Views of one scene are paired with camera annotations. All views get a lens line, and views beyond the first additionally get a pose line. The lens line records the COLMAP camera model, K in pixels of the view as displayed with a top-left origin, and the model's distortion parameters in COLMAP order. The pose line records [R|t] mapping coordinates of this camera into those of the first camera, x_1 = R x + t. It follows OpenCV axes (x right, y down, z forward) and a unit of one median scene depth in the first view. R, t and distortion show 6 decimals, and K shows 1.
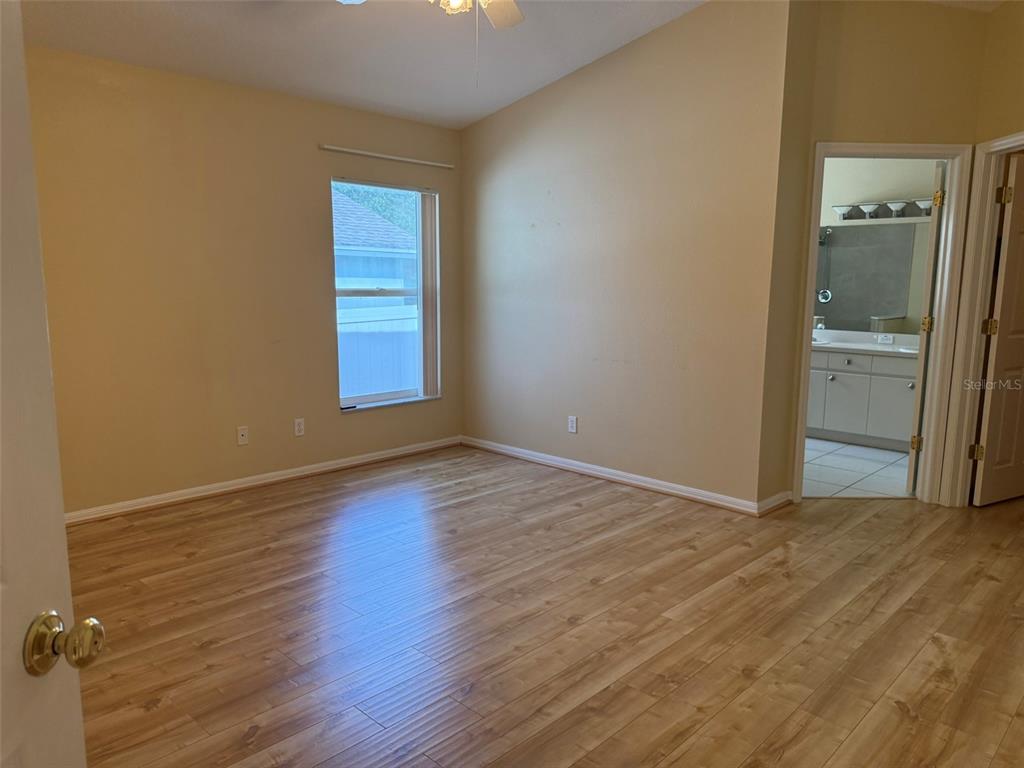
lens RADIAL K [[726.3, 0, 512.0], [0, 726.3, 384.0], [0, 0, 1]] dist [0.063397, -0.096229]
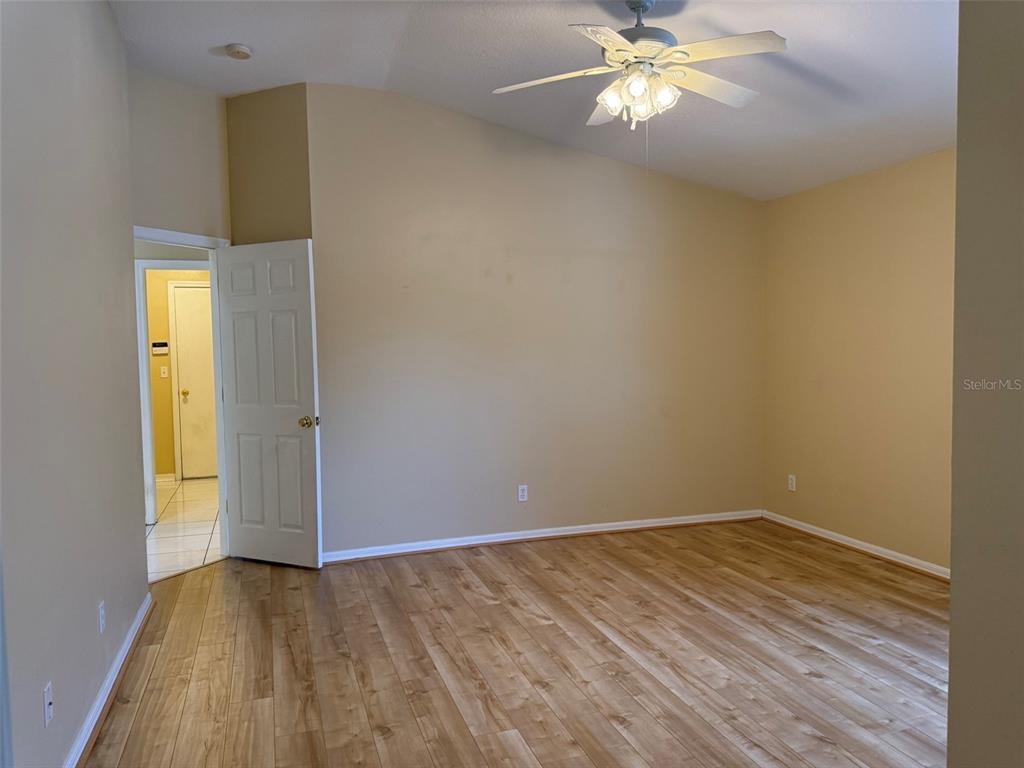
lens RADIAL K [[726.3, 0, 512.0], [0, 726.3, 384.0], [0, 0, 1]] dist [0.063397, -0.096229]
pose [[-0.458466, 0.048358, -0.887395, 0.914334], [-0.117835, 0.986395, 0.114631, -0.191173], [0.880865, 0.157121, -0.446530, 1.236554]]
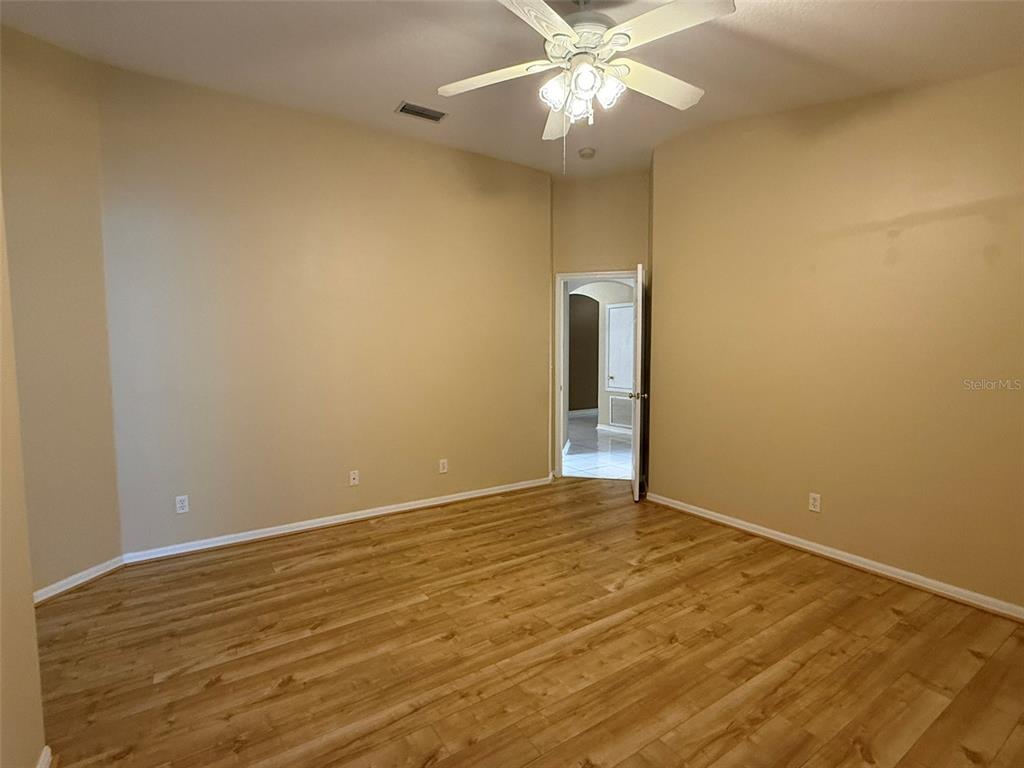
lens RADIAL K [[498.9, 0, 512.0], [0, 498.9, 384.0], [0, 0, 1]] dist [0.001362, -0.001316]
pose [[-0.976748, -0.020560, 0.213401, -0.123050], [0.025997, 0.976688, 0.213085, -0.241313], [-0.212807, 0.213678, -0.953444, 1.630910]]
